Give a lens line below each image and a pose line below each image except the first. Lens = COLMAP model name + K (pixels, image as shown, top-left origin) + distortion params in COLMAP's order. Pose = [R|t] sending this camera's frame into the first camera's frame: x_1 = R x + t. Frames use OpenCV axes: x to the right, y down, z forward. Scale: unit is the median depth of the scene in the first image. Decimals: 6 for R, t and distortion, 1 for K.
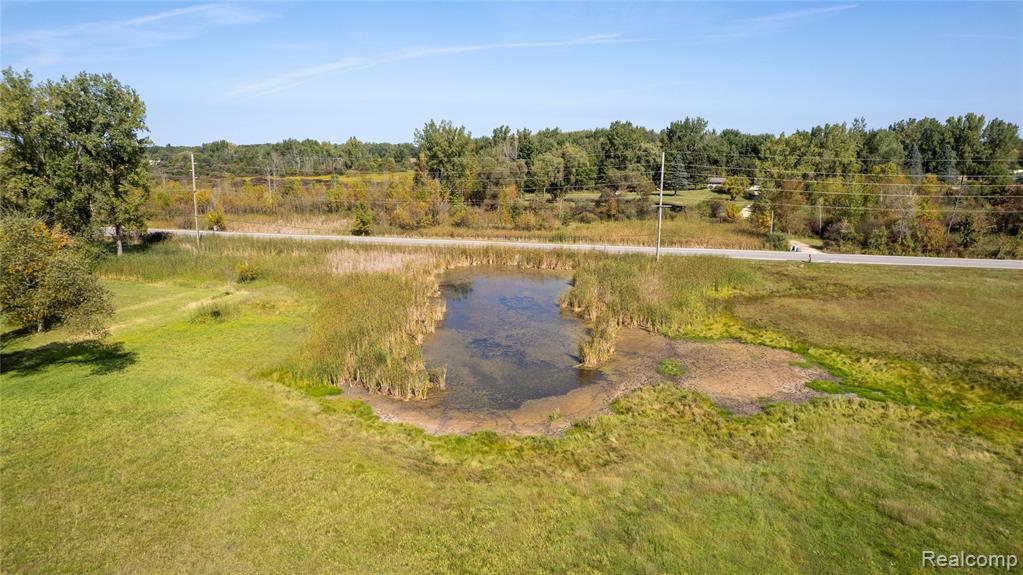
lens RADIAL K [[658.2, 0, 511.5], [0, 658.2, 287.5], [0, 0, 1]] dist [-0.071973, 0.066535]
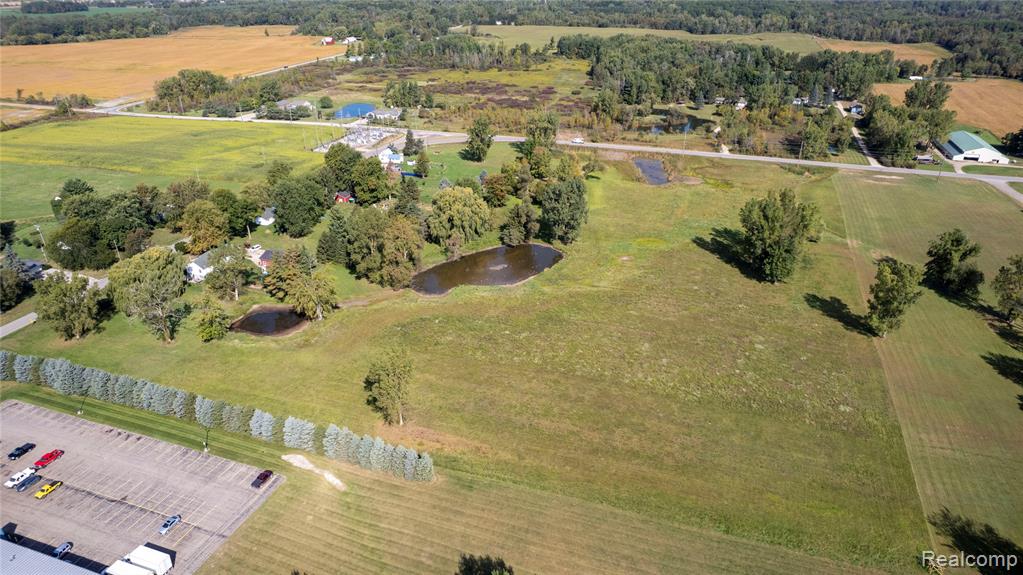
lens RADIAL K [[658.2, 0, 511.5], [0, 658.2, 287.5], [0, 0, 1]] dist [-0.071973, 0.066535]
pose [[0.998484, 0.026271, -0.048372, -0.582293], [-0.013339, 0.968049, 0.250406, -0.237016], [0.053405, -0.249381, 0.966932, -2.977221]]
